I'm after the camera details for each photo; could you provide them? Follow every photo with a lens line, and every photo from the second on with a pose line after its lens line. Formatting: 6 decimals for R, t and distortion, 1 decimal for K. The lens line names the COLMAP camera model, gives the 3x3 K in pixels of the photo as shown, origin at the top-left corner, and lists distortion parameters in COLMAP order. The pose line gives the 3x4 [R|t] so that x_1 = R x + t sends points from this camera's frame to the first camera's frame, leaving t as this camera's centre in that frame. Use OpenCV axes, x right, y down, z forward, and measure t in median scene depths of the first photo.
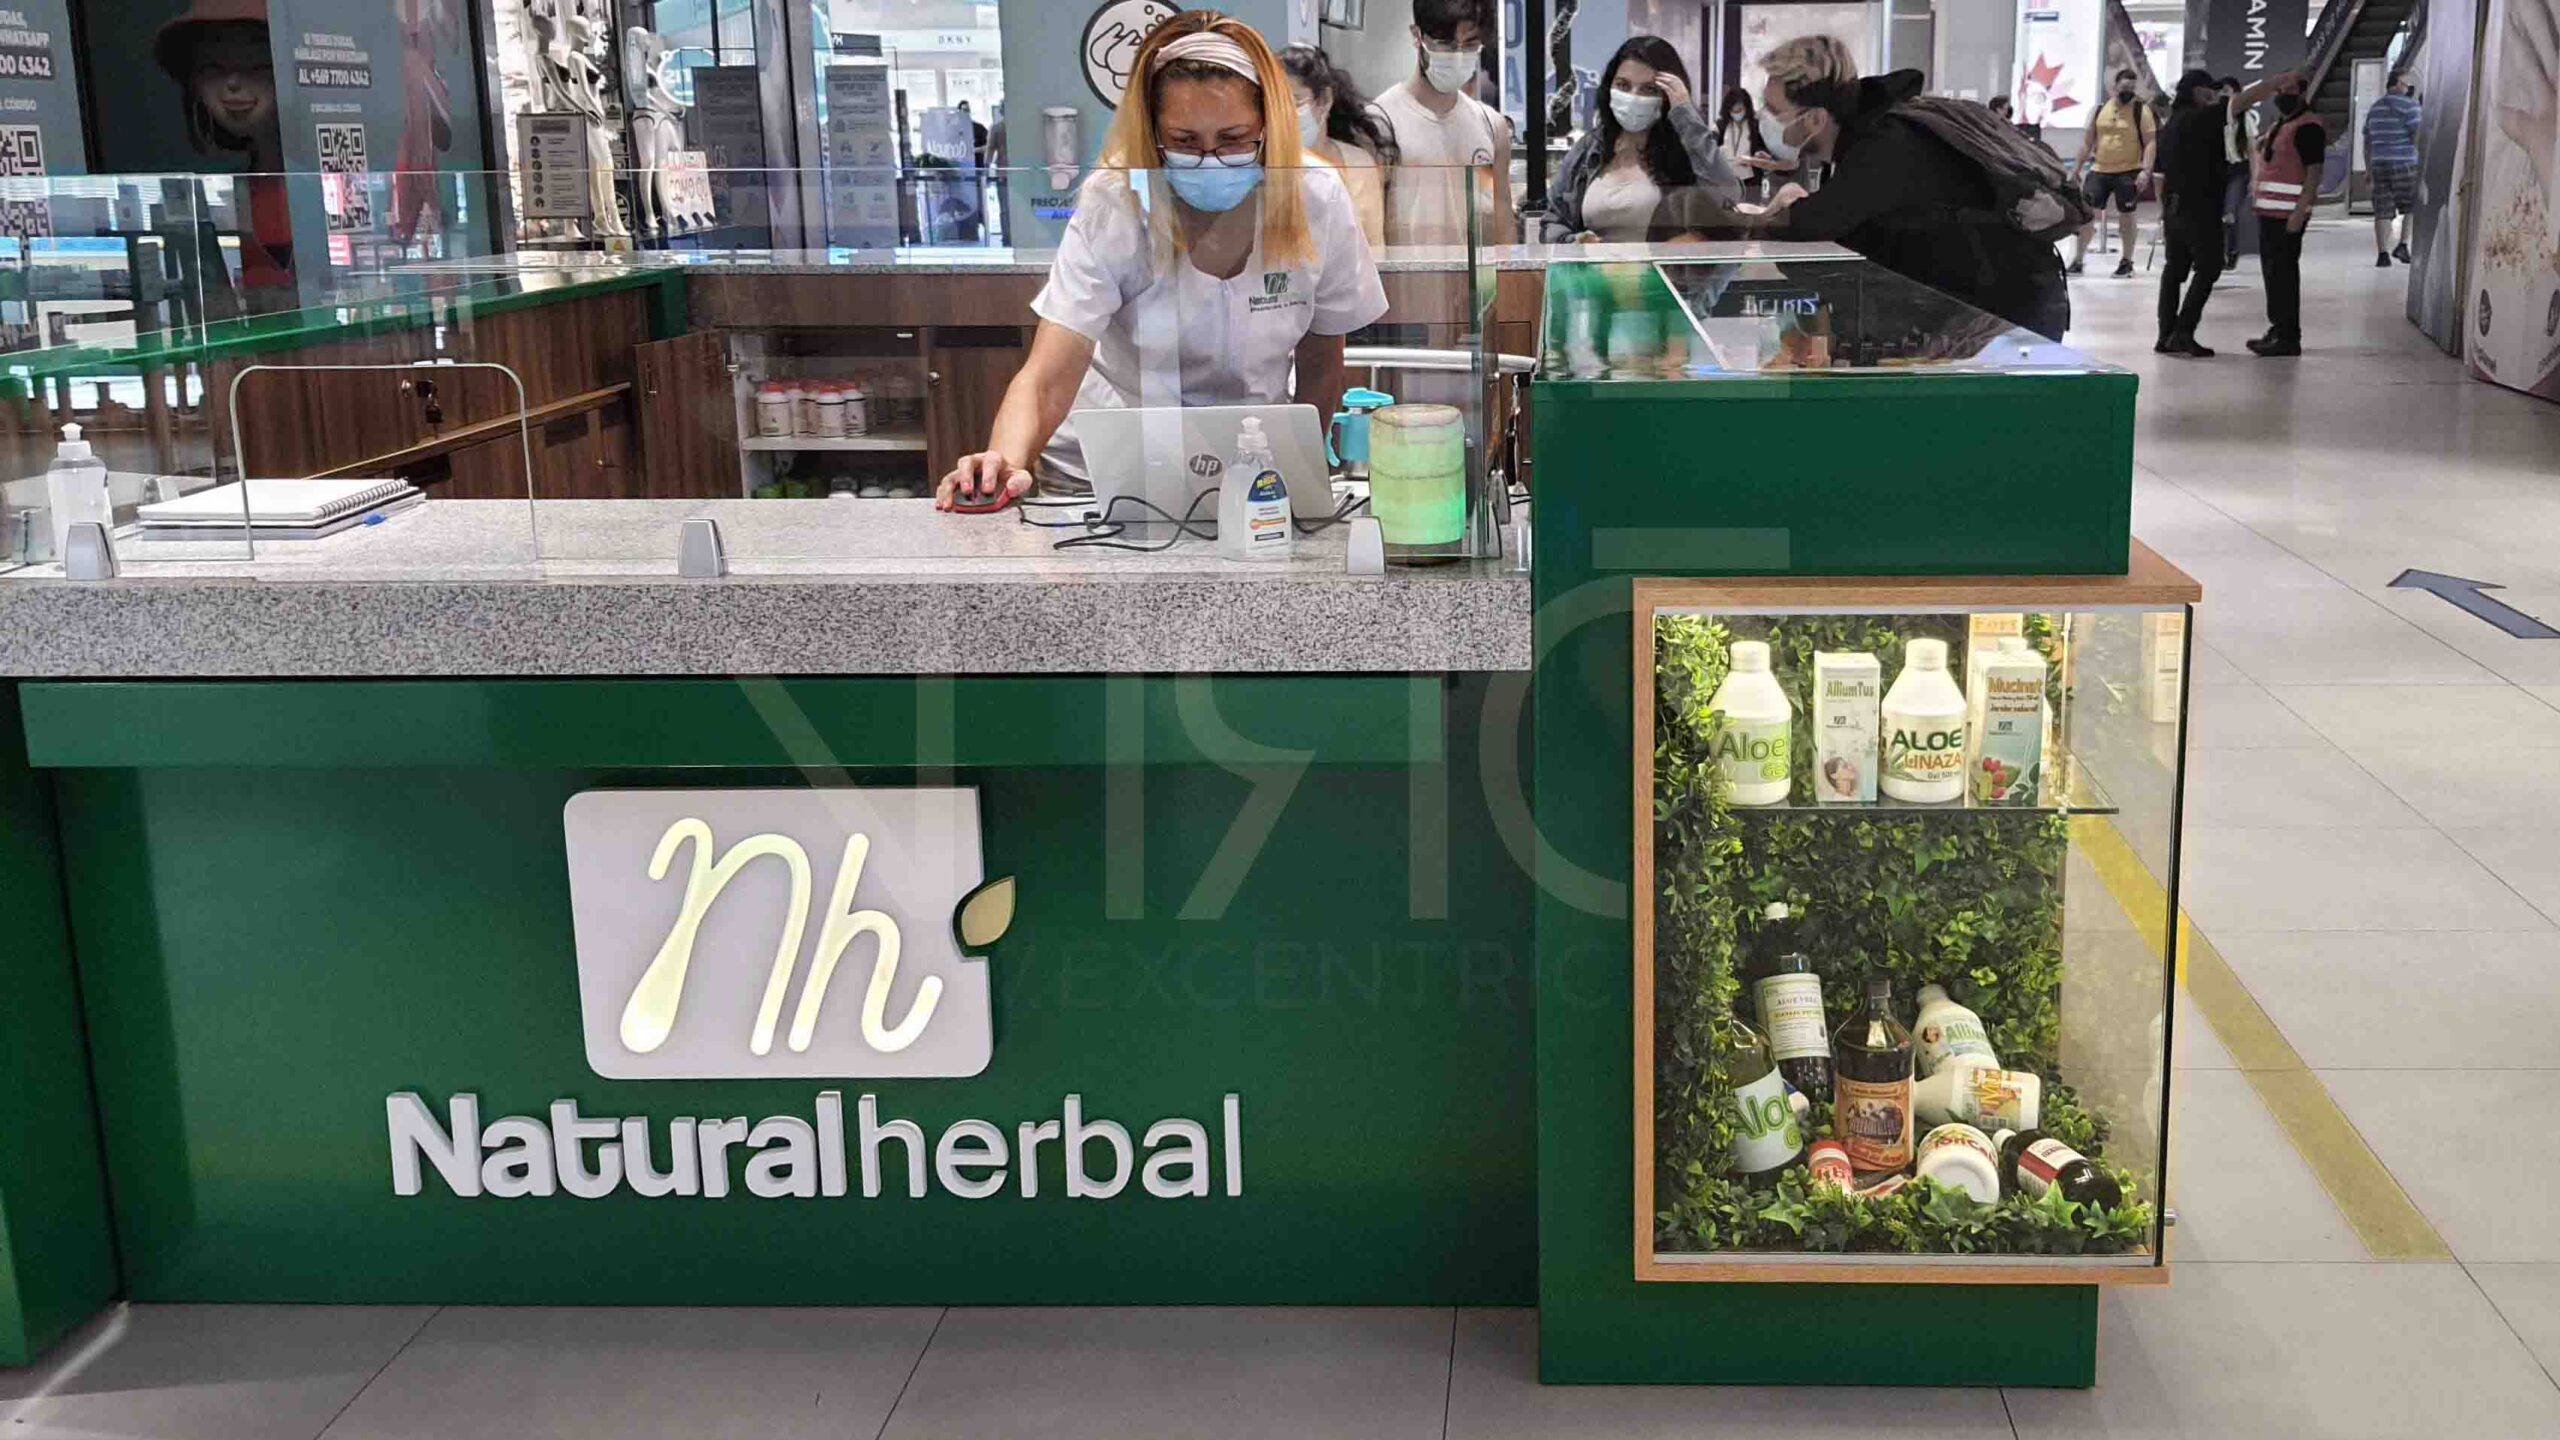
lens RADIAL K [[2491.2, 0, 1280.0], [0, 2491.2, 720.0], [0, 0, 1]] dist [0.058561, -0.161741]
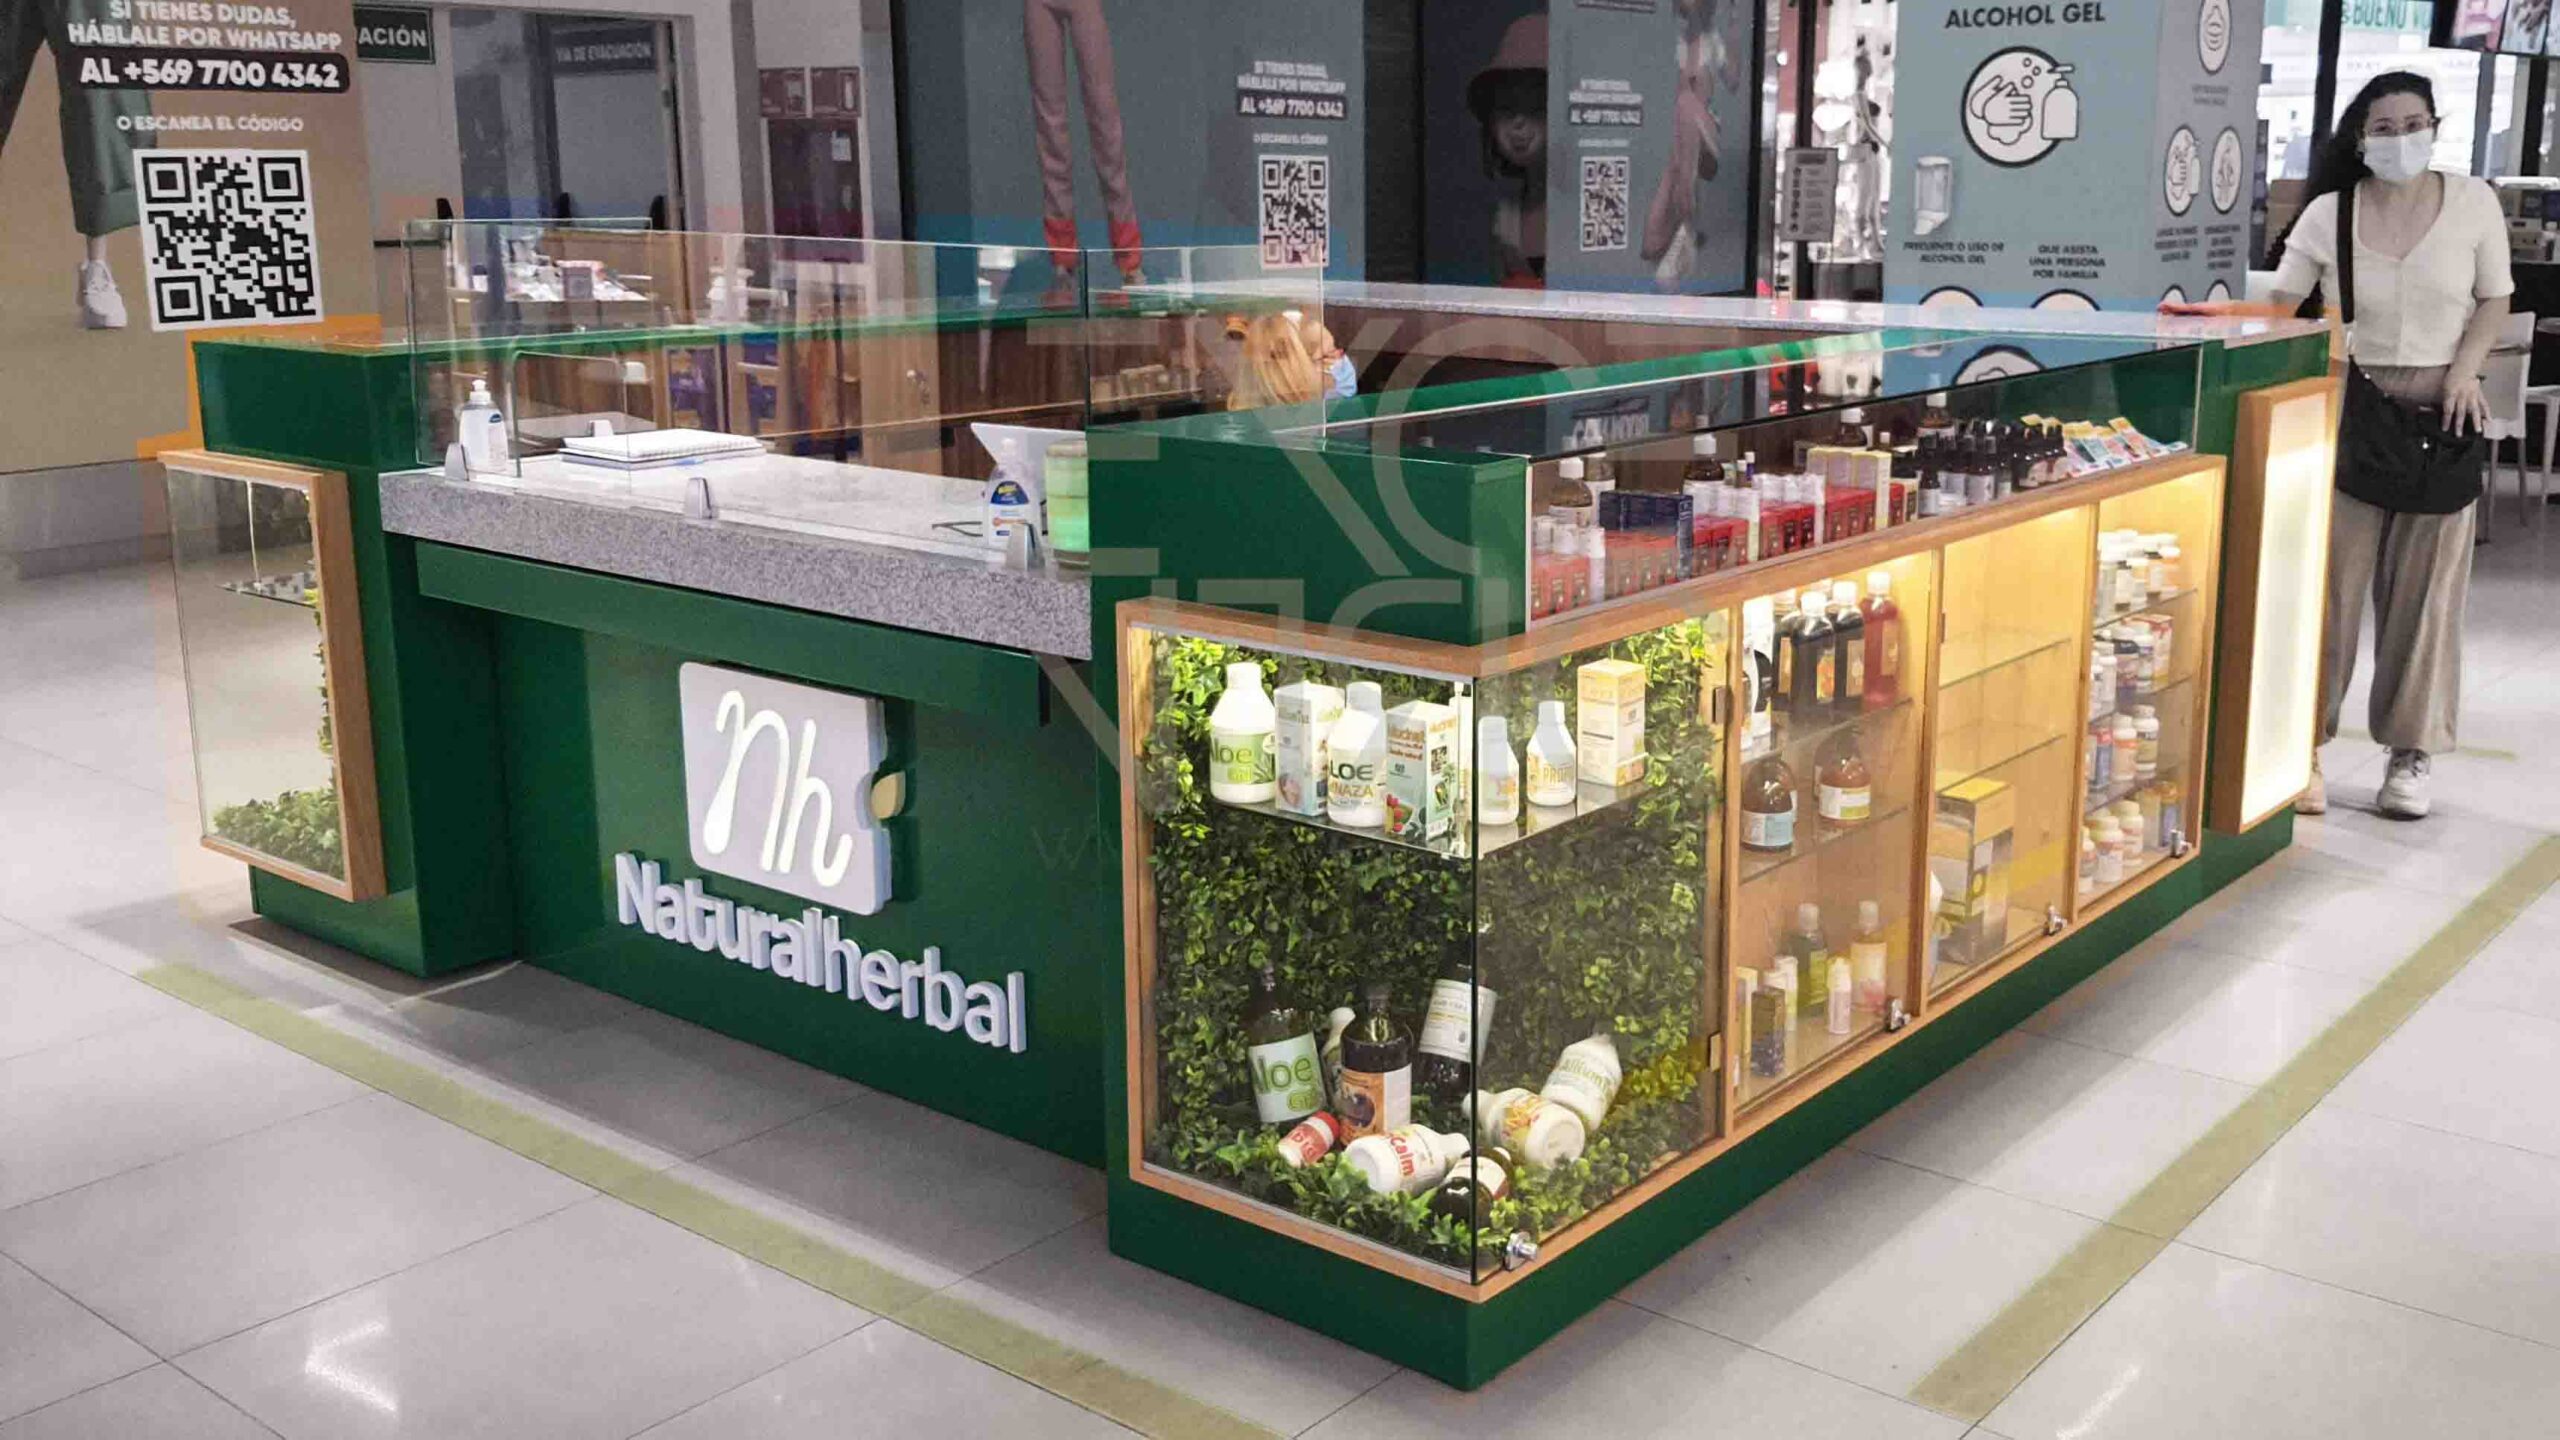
lens RADIAL K [[2332.5, 0, 1280.0], [0, 2332.5, 720.0], [0, 0, 1]] dist [0.043574, -0.003419]
pose [[0.801784, 0.151738, -0.578029, 0.742068], [-0.147086, 0.987581, 0.055227, -0.060193], [0.579231, 0.040740, 0.814145, 0.106937]]
